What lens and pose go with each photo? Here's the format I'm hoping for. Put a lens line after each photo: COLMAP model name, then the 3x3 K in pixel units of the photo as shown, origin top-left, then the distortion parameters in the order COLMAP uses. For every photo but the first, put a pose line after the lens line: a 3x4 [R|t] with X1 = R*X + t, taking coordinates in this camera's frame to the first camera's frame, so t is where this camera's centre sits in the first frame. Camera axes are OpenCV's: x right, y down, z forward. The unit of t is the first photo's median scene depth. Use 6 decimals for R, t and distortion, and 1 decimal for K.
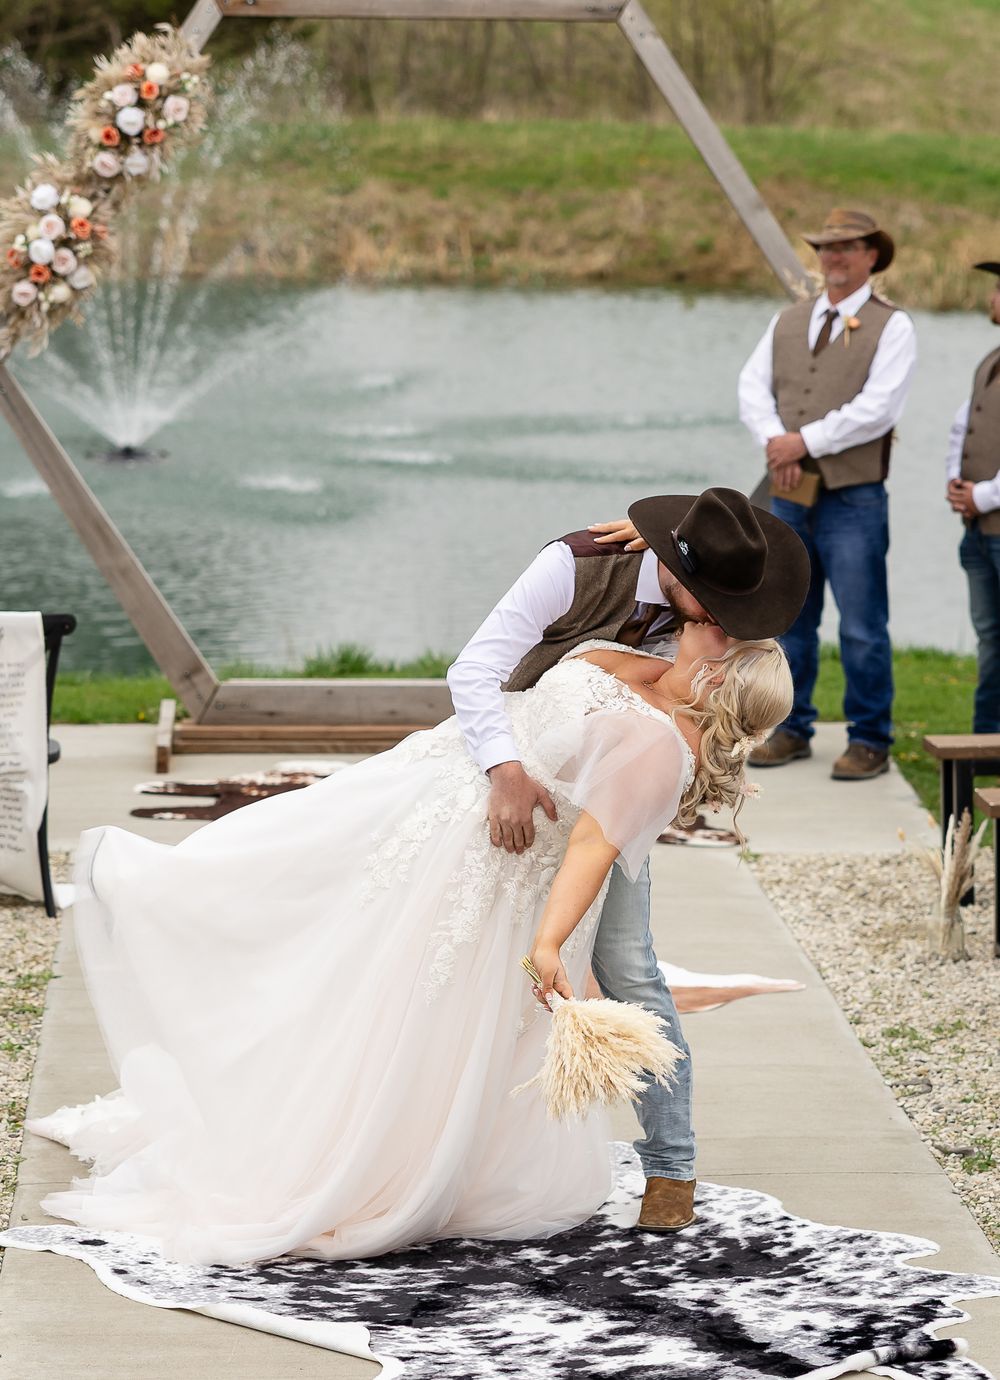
lens RADIAL K [[5412.9, 0, 500.0], [0, 5412.9, 690.0], [0, 0, 1]] dist [-0.432255, -2.691436]
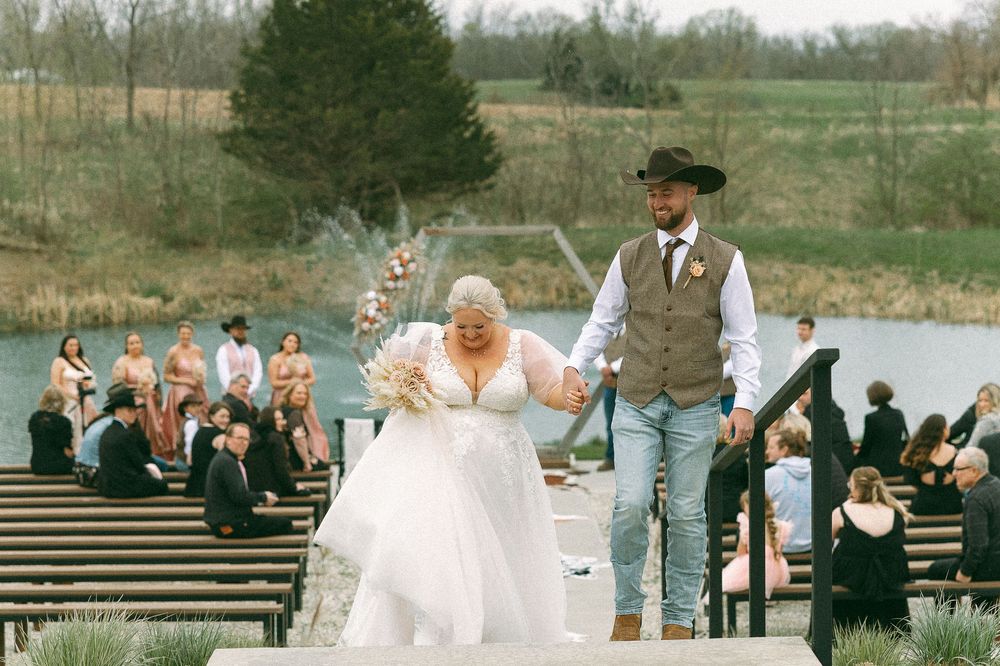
lens RADIAL K [[3594.5, 0, 500.0], [0, 3594.5, 333.0], [0, 0, 1]] dist [0.094286, 0.568687]
pose [[0.998751, -0.020965, -0.045344, 0.030924], [0.018029, 0.997773, -0.064214, 0.024180], [0.046590, 0.063316, 0.996905, -0.396467]]
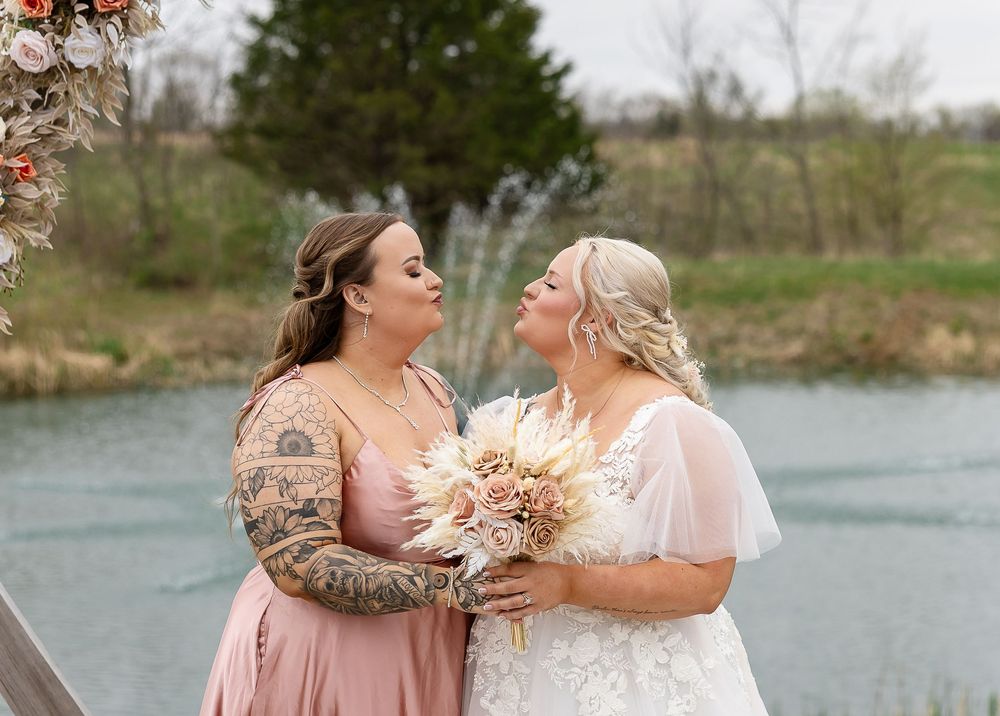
lens RADIAL K [[2743.6, 0, 500.0], [0, 2743.6, 358.0], [0, 0, 1]] dist [-0.124019, -0.370586]
pose [[0.996282, -0.025776, -0.082205, -0.000029], [0.018520, 0.995963, -0.087838, -0.013836], [0.084137, 0.085989, 0.992737, 0.258771]]
